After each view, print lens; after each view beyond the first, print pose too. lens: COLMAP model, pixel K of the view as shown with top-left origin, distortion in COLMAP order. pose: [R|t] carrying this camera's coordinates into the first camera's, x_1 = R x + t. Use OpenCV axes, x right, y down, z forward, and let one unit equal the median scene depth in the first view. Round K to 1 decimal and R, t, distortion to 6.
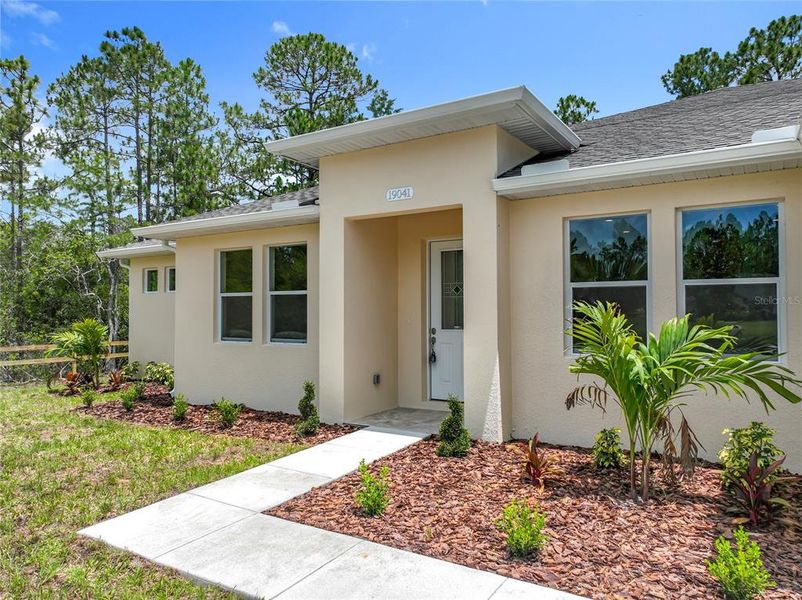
lens RADIAL K [[429.9, 0, 403.8], [0, 429.9, 299.0], [0, 0, 1]] dist [0.006064, -0.021469]
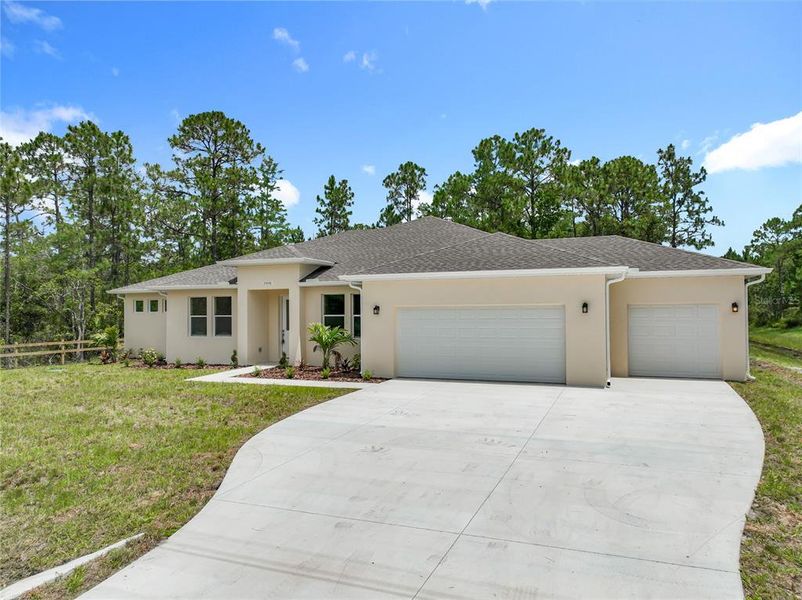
lens RADIAL K [[535.9, 0, 401.0], [0, 535.9, 300.0], [0, 0, 1]] dist [0.005072, -0.000549]
pose [[0.985032, 0.000226, 0.172370, 0.186274], [-0.002182, 0.999935, 0.011155, -0.130009], [-0.172357, -0.011364, 0.984969, -2.002473]]
